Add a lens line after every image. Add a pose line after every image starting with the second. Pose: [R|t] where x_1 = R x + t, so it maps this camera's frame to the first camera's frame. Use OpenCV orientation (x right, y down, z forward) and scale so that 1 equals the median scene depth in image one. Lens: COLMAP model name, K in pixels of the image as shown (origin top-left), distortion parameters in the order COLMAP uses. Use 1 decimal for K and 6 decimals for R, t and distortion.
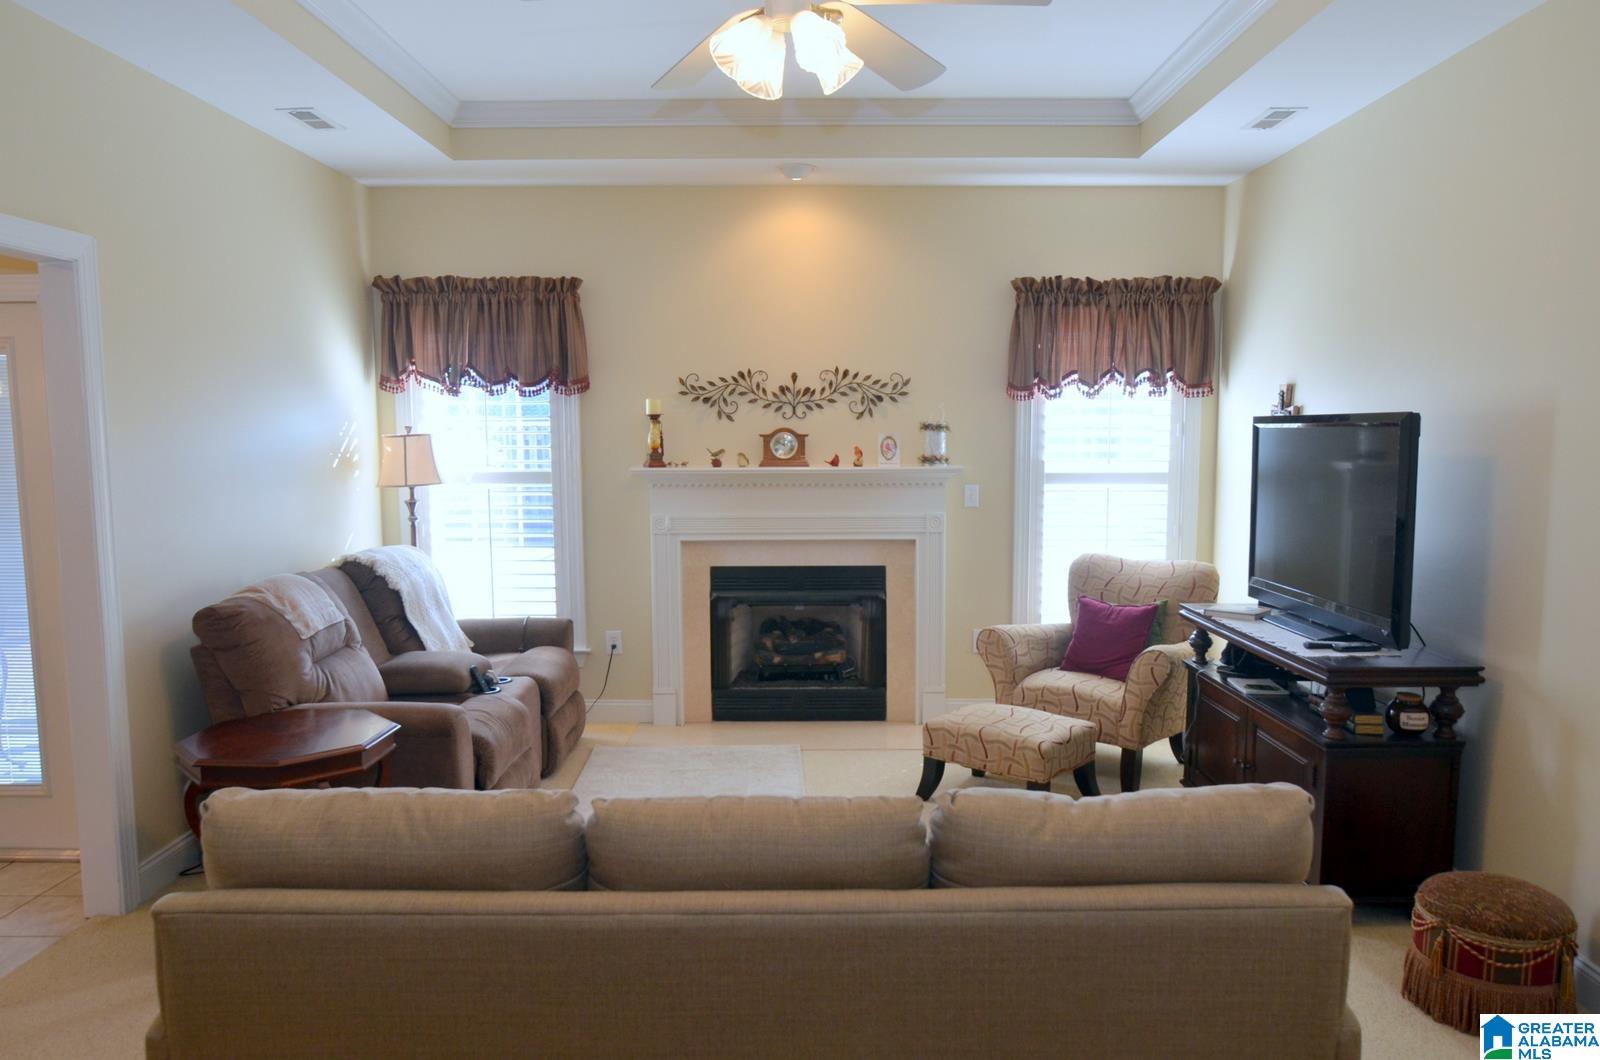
lens RADIAL K [[1100.5, 0, 803.4], [0, 1100.5, 543.6], [0, 0, 1]] dist [-0.035215, 0.001210]
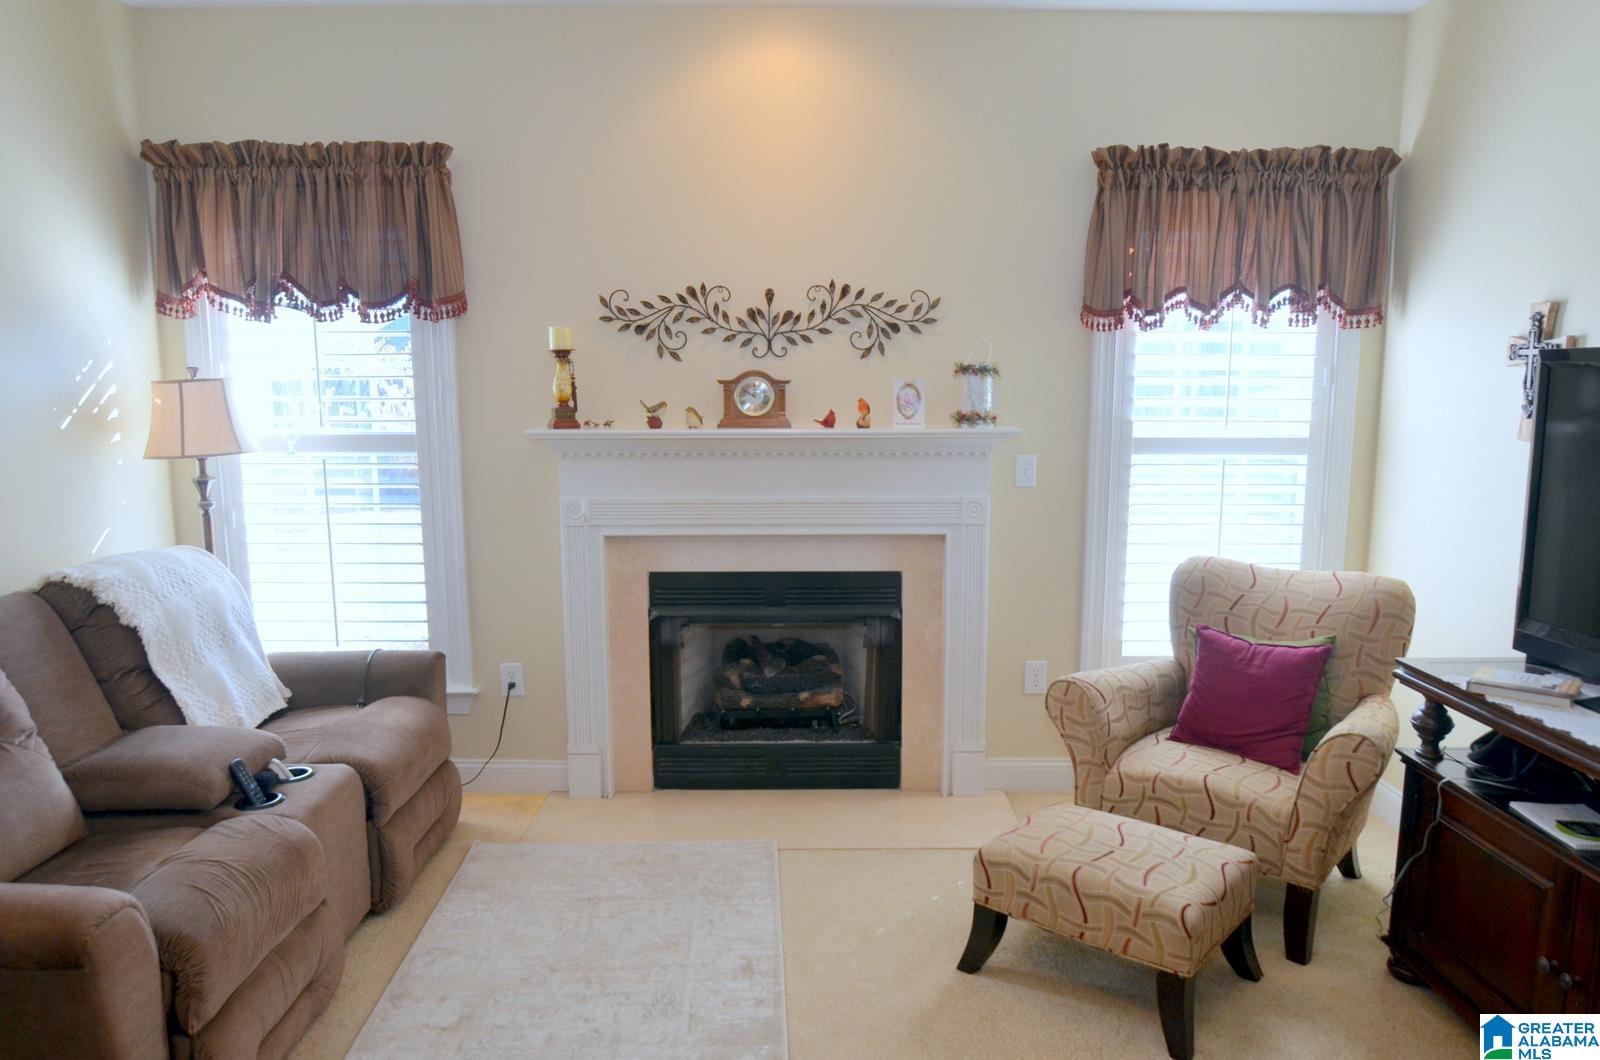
lens RADIAL K [[1100.5, 0, 803.4], [0, 1100.5, 543.6], [0, 0, 1]] dist [-0.035215, 0.001210]
pose [[0.999930, 0.001124, 0.011799, 0.004824], [-0.001620, 0.999111, 0.042116, -0.027436], [-0.011741, -0.042132, 0.999043, 0.321101]]
